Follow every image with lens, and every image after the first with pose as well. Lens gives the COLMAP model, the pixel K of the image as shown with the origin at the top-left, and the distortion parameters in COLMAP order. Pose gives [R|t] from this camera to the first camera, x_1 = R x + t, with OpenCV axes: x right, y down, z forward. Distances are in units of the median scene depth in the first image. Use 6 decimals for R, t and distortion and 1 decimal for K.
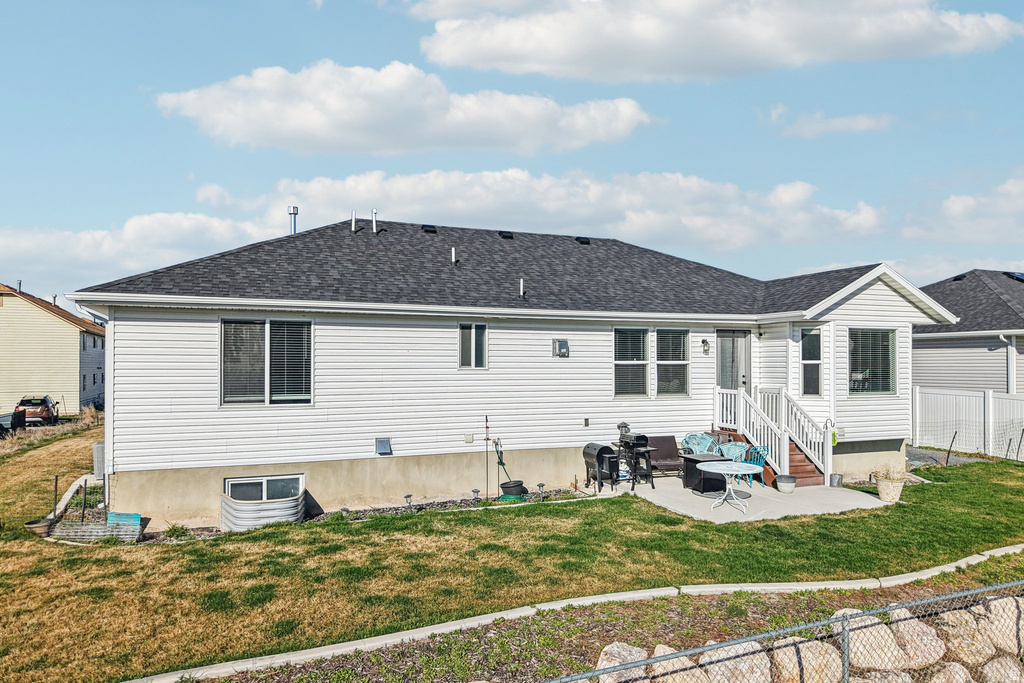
lens RADIAL K [[673.1, 0, 514.1], [0, 673.1, 395.9], [0, 0, 1]] dist [0.002091, -0.001485]
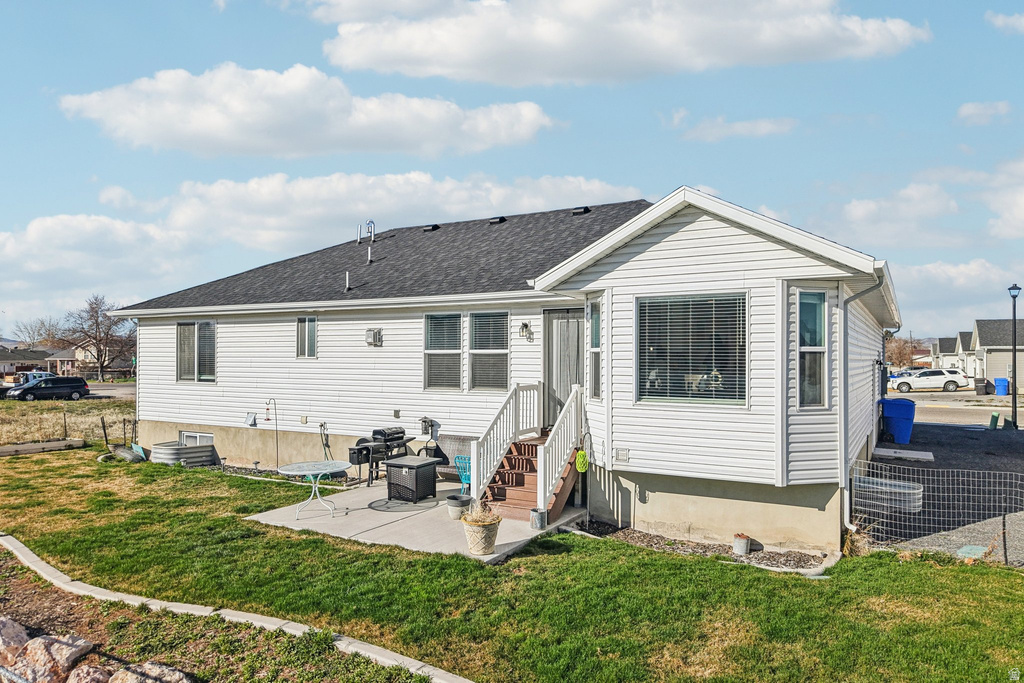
lens RADIAL K [[682.0, 0, 509.9], [0, 682.0, 383.2], [0, 0, 1]] dist [0.010496, 0.003229]
pose [[0.625158, 0.031508, -0.779862, 1.031042], [-0.040389, 0.999152, 0.007991, -0.020092], [0.779453, 0.026502, 0.625900, 0.546888]]
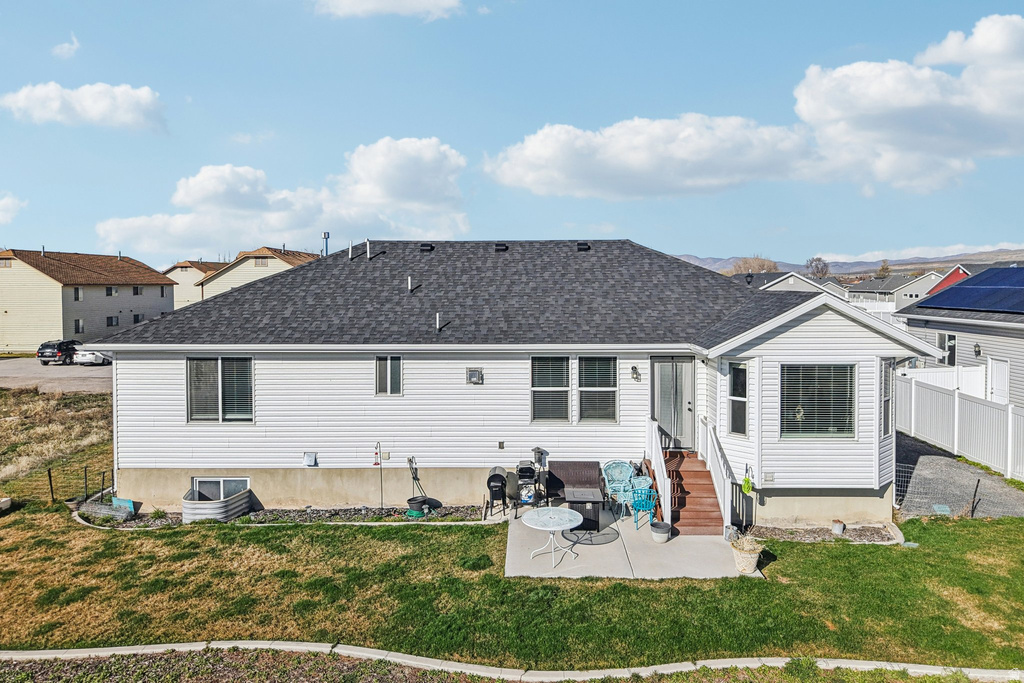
lens RADIAL K [[684.9, 0, 512.0], [0, 684.9, 341.5], [0, 0, 1]] dist [0.044644, -0.058762]
pose [[0.921495, 0.028317, -0.387356, 0.574356], [-0.015810, 0.999247, 0.035439, -0.173873], [0.388068, -0.026533, 0.921249, 0.010964]]
